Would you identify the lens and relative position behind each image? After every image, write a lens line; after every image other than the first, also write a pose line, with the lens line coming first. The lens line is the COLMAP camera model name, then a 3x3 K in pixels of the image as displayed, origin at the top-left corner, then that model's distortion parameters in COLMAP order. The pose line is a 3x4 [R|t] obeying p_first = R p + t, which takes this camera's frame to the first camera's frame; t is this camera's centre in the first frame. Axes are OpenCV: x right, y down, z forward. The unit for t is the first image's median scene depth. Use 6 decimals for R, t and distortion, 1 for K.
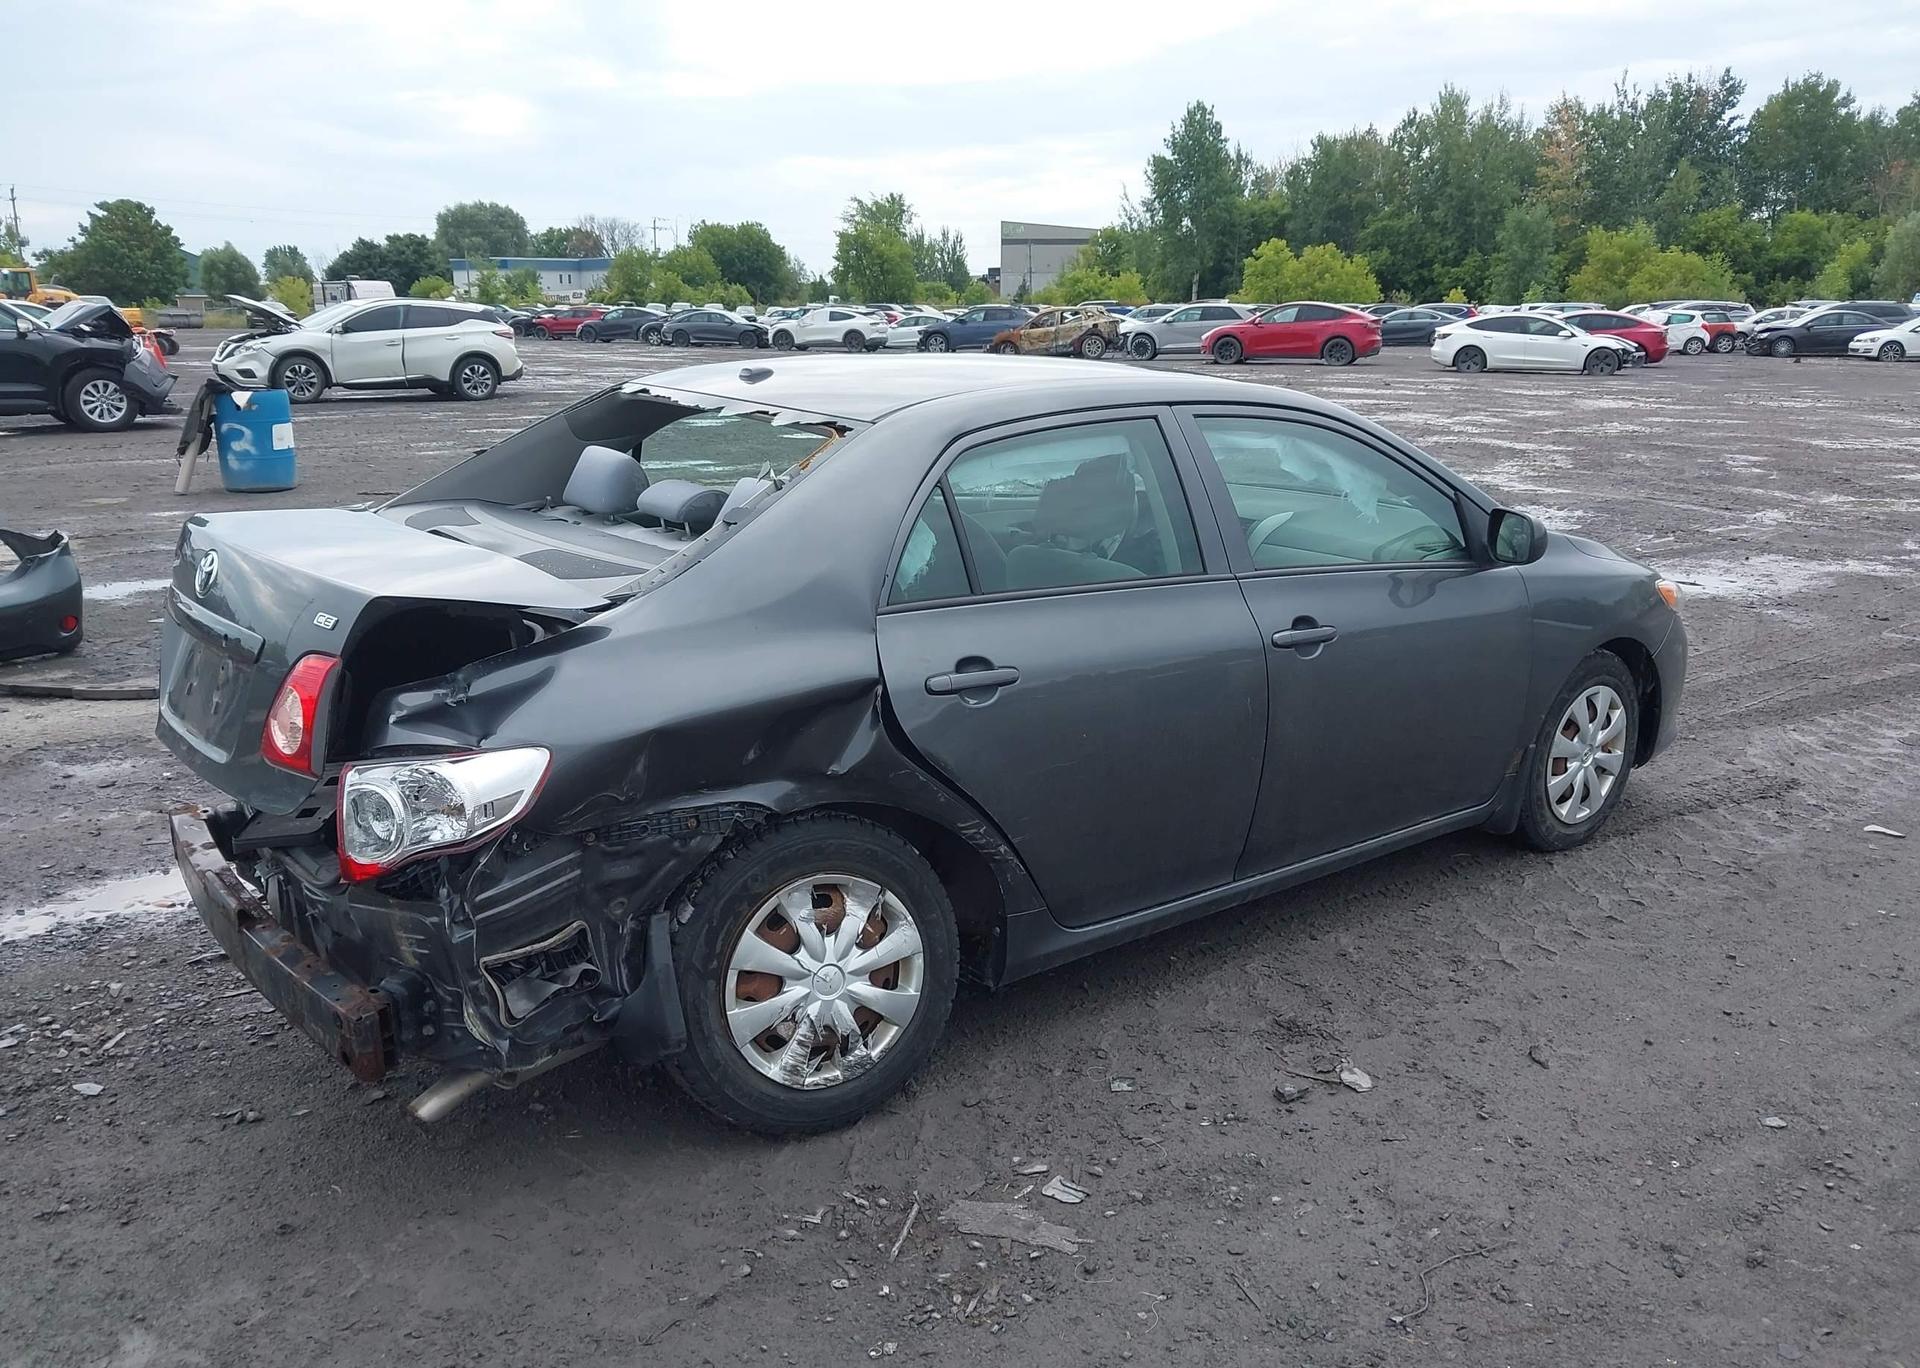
lens RADIAL K [[1530.6, 0, 961.3], [0, 1530.6, 696.0], [0, 0, 1]] dist [-0.003775, 0.003107]
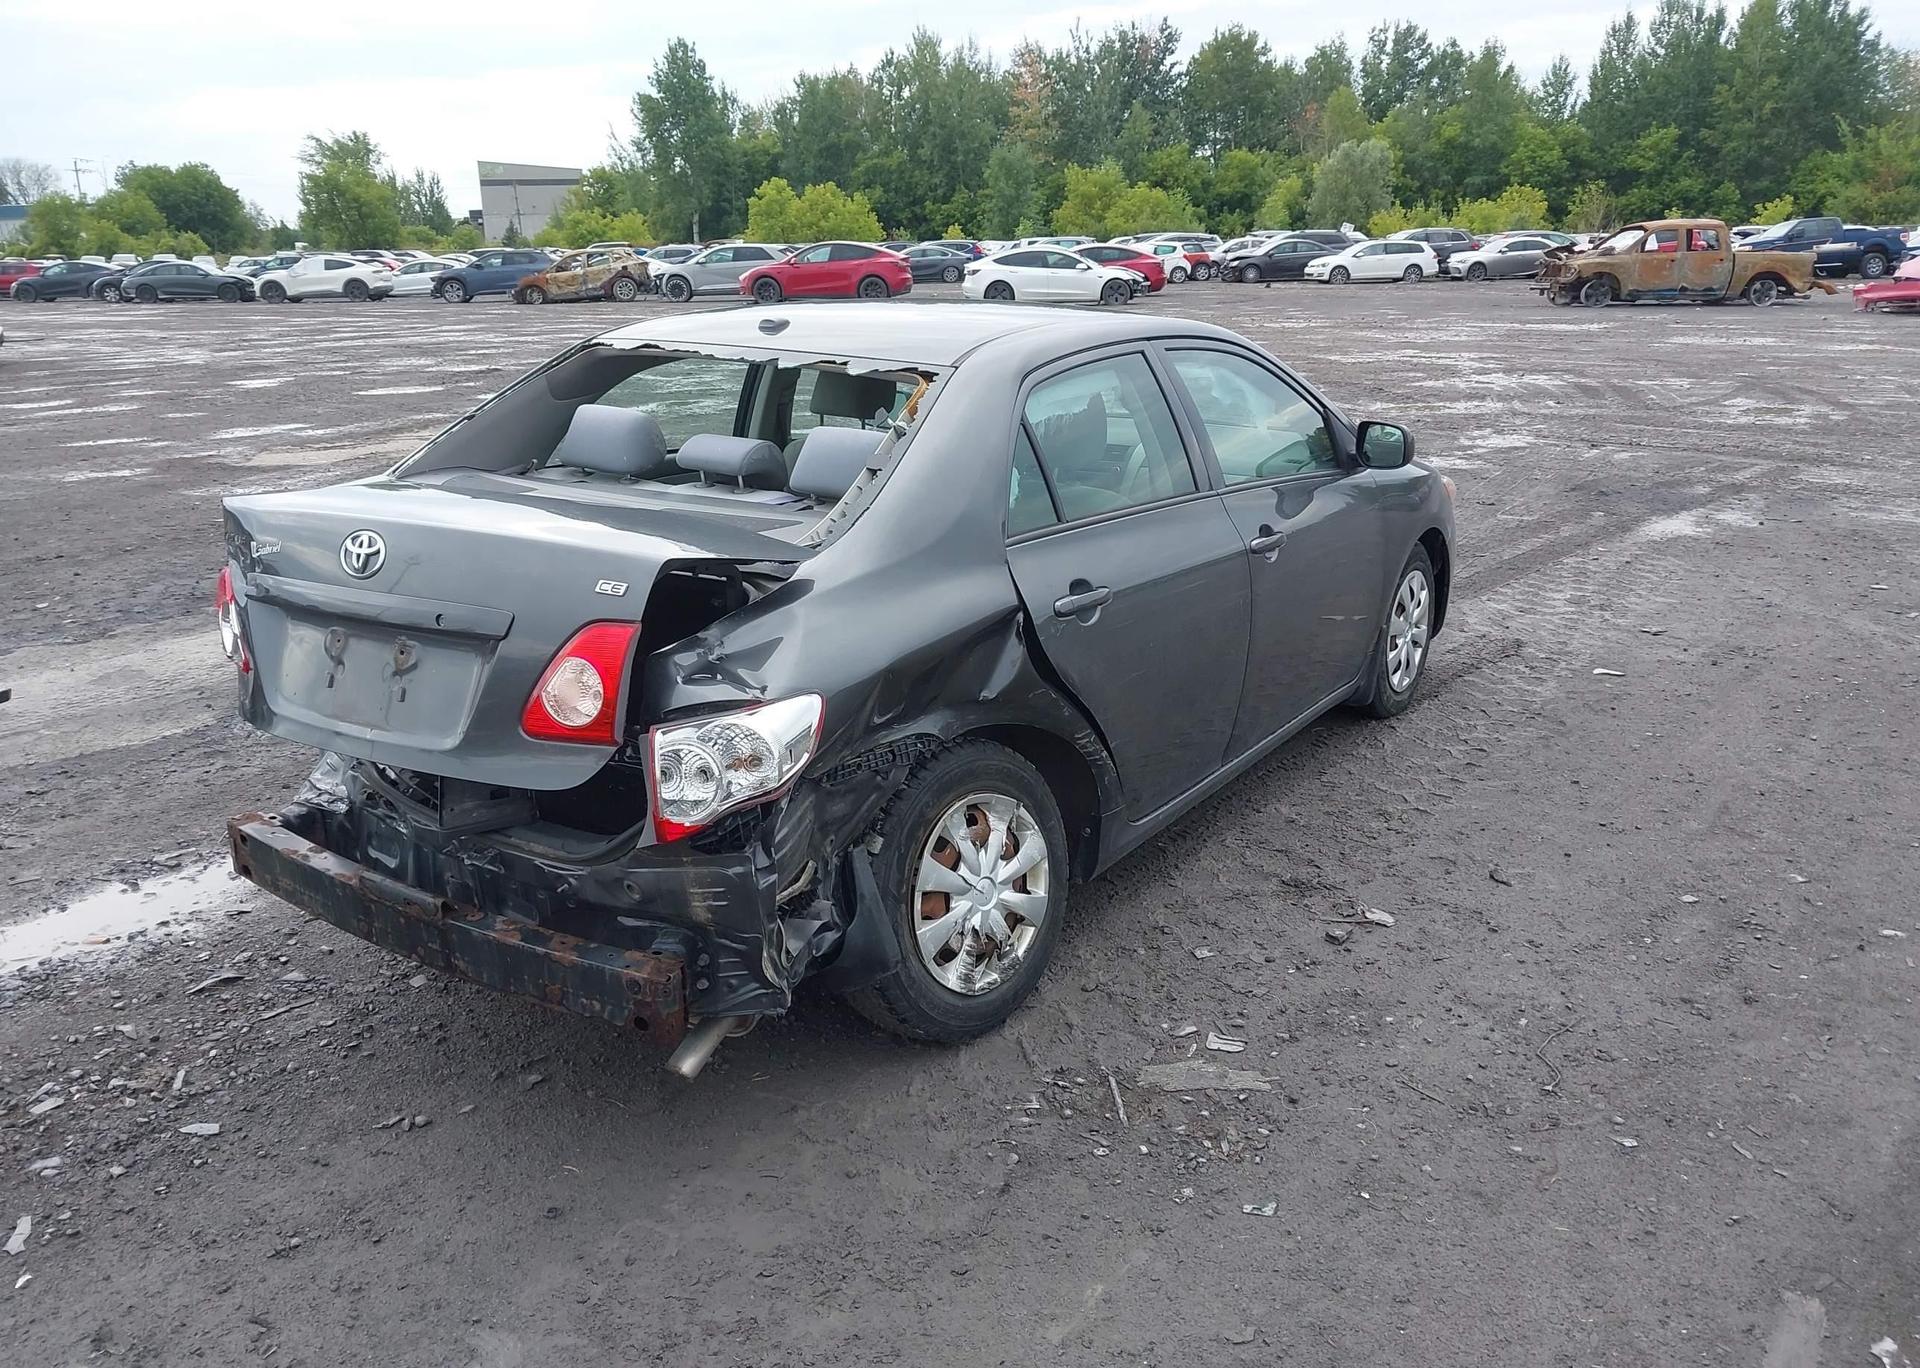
lens RADIAL K [[1530.6, 0, 964.6], [0, 1530.6, 674.9], [0, 0, 1]] dist [-0.003775, 0.003107]
pose [[0.950053, -0.101609, 0.295084, -0.265375], [0.094619, 0.994792, 0.037910, -0.004492], [-0.297399, -0.008096, 0.954719, -0.009774]]
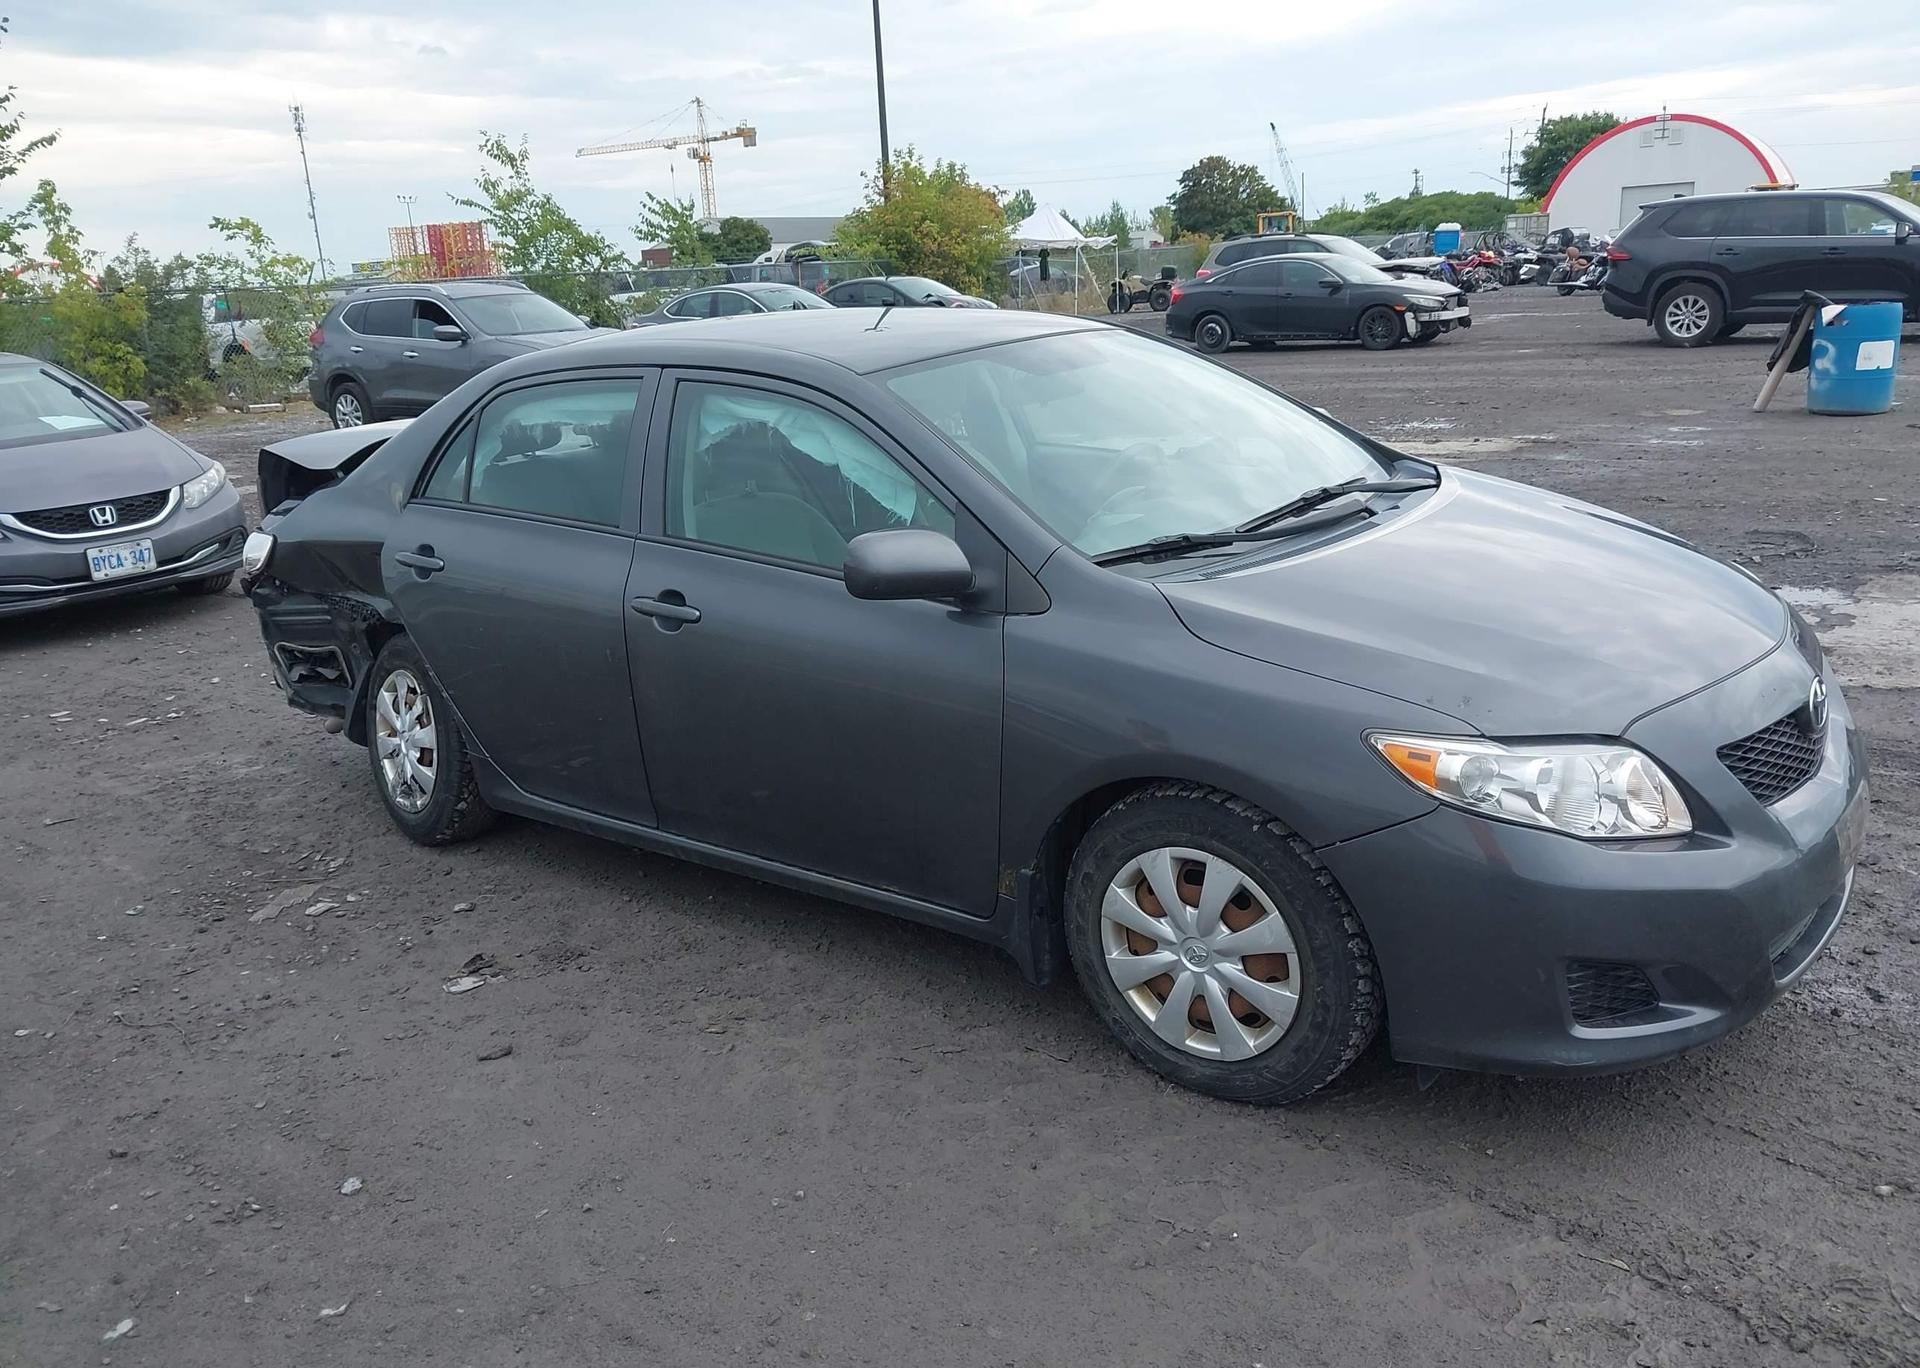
lens RADIAL K [[1530.6, 0, 956.5], [0, 1530.6, 685.3], [0, 0, 1]] dist [-0.003775, 0.003107]
pose [[0.236888, 0.239172, -0.941637, 0.968756], [-0.181999, 0.962990, 0.198810, -0.178436], [0.954338, 0.124282, 0.271650, 0.731959]]
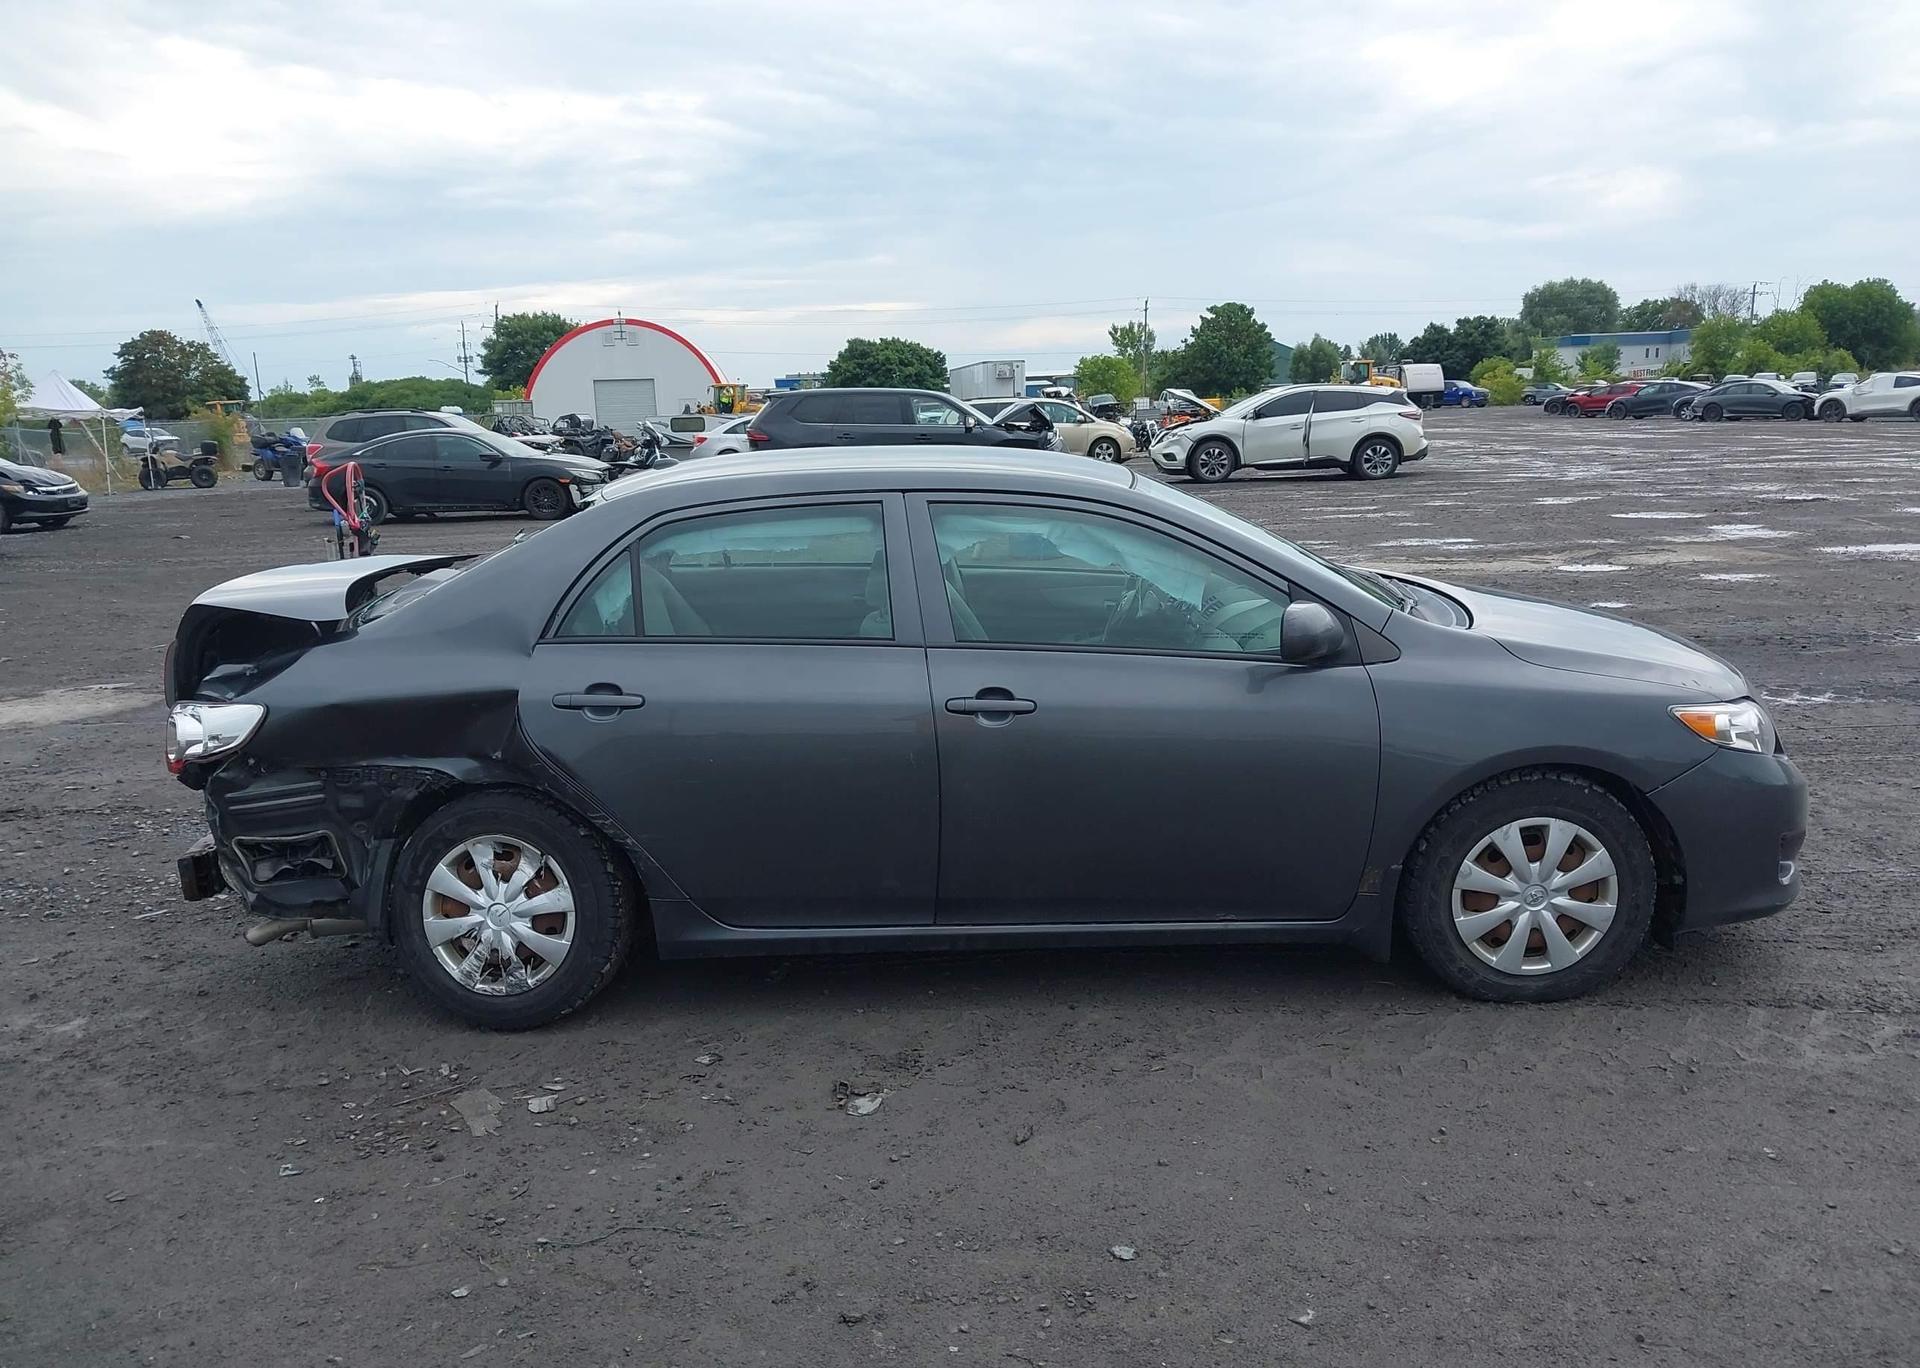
lens RADIAL K [[1530.6, 0, 932.6], [0, 1530.6, 670.5], [0, 0, 1]] dist [-0.003775, 0.003107]
pose [[0.777514, 0.079169, -0.623863, 0.683874], [-0.120141, 0.992472, -0.023785, -0.027206], [0.617283, 0.093445, 0.781172, 0.109779]]
